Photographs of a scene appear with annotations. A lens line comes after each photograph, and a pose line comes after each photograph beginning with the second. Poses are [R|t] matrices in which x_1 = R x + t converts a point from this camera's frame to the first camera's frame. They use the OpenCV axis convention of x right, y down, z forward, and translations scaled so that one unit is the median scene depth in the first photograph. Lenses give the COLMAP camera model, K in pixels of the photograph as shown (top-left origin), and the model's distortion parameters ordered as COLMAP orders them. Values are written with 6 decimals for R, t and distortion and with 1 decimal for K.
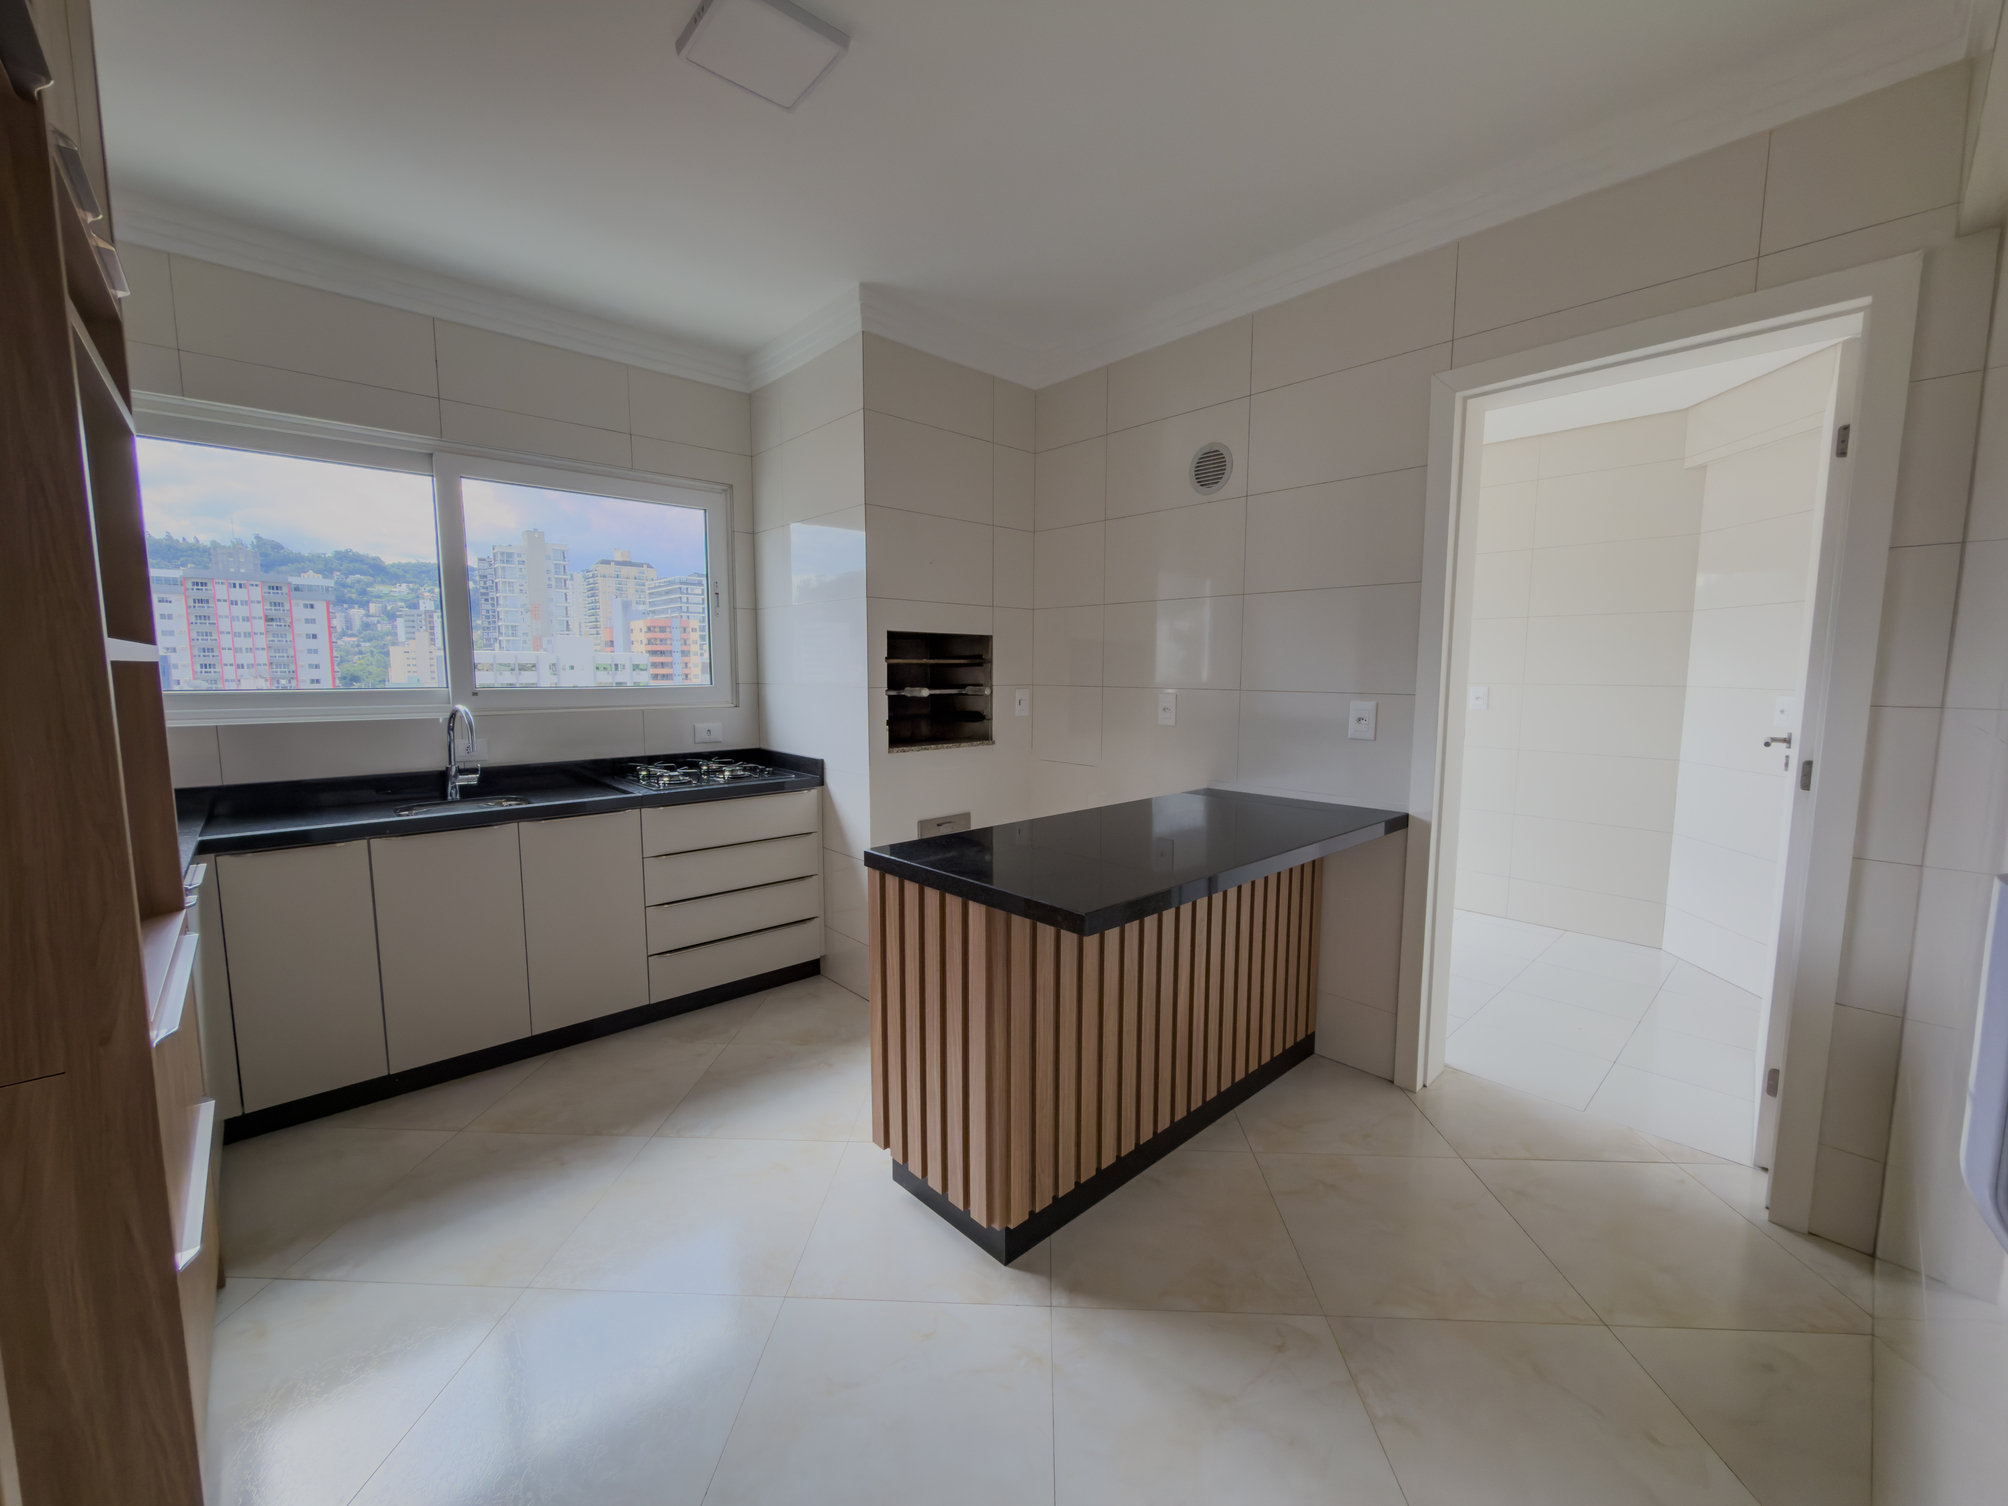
lens RADIAL K [[809.3, 0, 998.4], [0, 809.3, 756.9], [0, 0, 1]] dist [-0.029377, 0.000527]
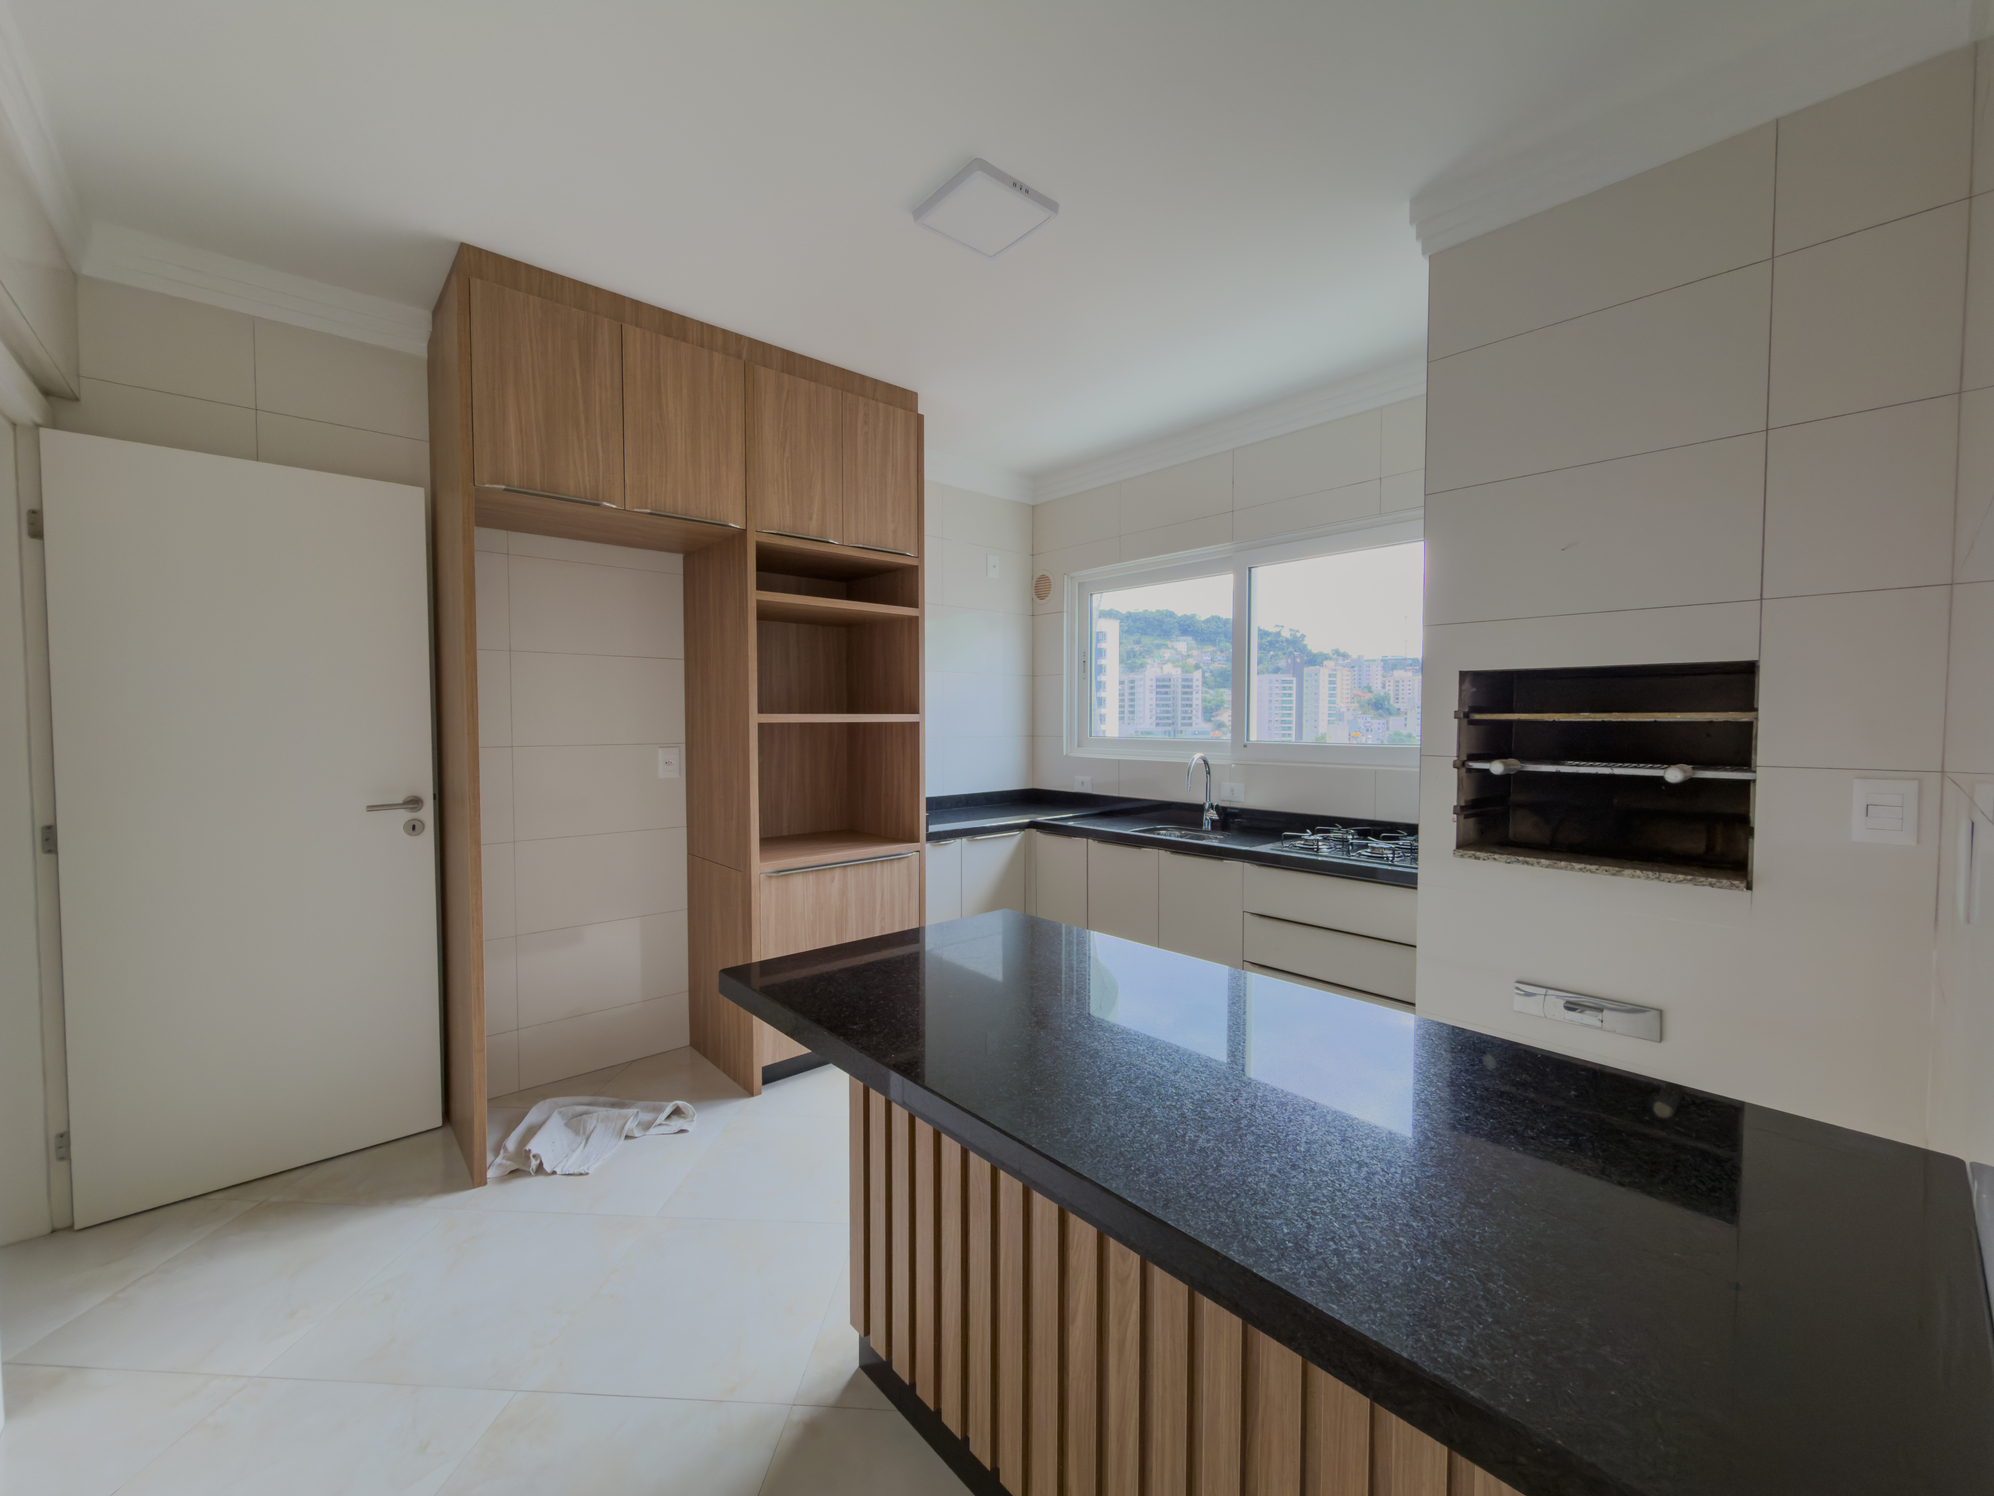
lens RADIAL K [[803.7, 0, 1013.1], [0, 803.7, 746.9], [0, 0, 1]] dist [-0.029377, 0.000527]
pose [[-0.015209, 0.031450, -0.999390, 0.621198], [-0.108011, 0.993605, 0.032912, -0.090507], [0.994033, 0.108446, -0.011715, 0.764492]]
